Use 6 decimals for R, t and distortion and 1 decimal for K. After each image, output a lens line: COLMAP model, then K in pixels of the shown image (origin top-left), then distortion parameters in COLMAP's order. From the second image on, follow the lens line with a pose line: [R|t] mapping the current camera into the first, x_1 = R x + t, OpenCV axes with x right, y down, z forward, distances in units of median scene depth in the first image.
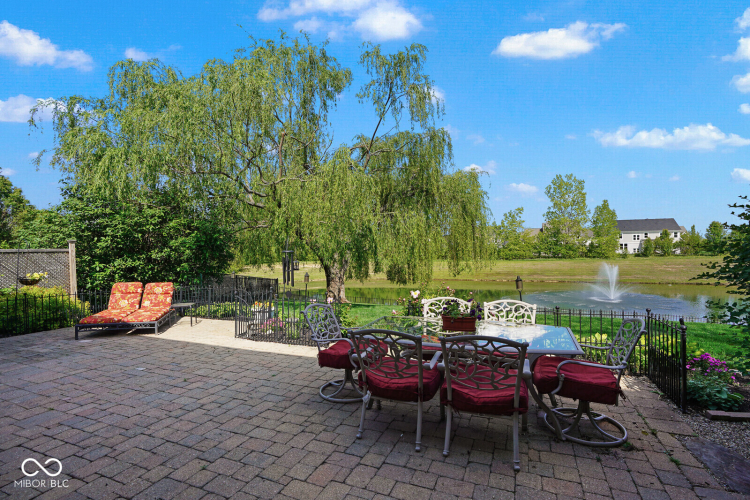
lens RADIAL K [[360.9, 0, 376.4], [0, 360.9, 254.8], [0, 0, 1]] dist [-0.055104, 0.030112]
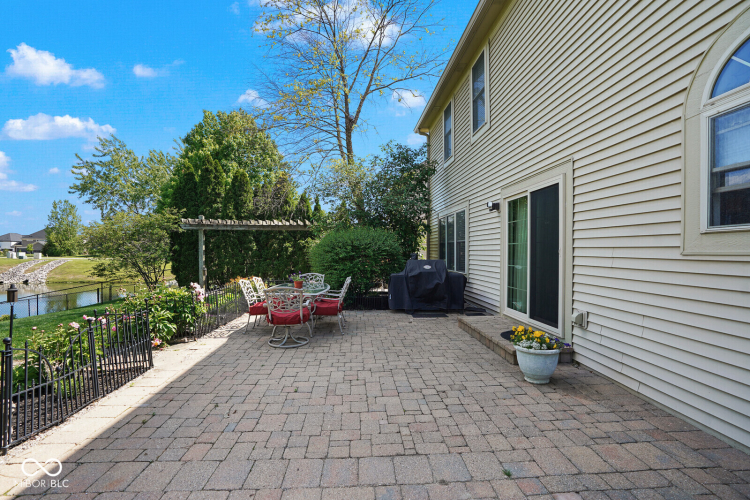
lens RADIAL K [[360.9, 0, 376.4], [0, 360.9, 254.8], [0, 0, 1]] dist [-0.055104, 0.030112]
pose [[-0.445454, 0.003799, 0.895297, -0.575072], [0.011062, 0.999938, 0.001261, 0.007567], [-0.895236, 0.010465, -0.445469, 0.490965]]
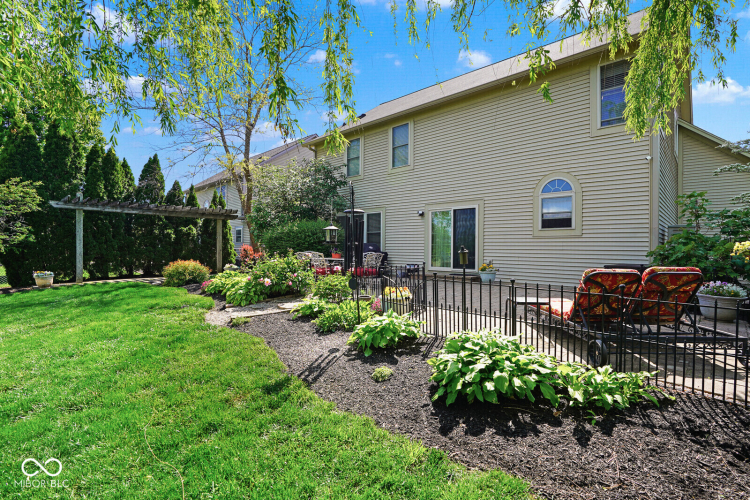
lens RADIAL K [[360.9, 0, 376.4], [0, 360.9, 254.8], [0, 0, 1]] dist [-0.055104, 0.030112]
pose [[-0.926437, -0.001386, 0.376447, -0.401166], [0.003851, 0.999906, 0.013159, 0.045650], [-0.376430, 0.013641, -0.926345, 1.209243]]
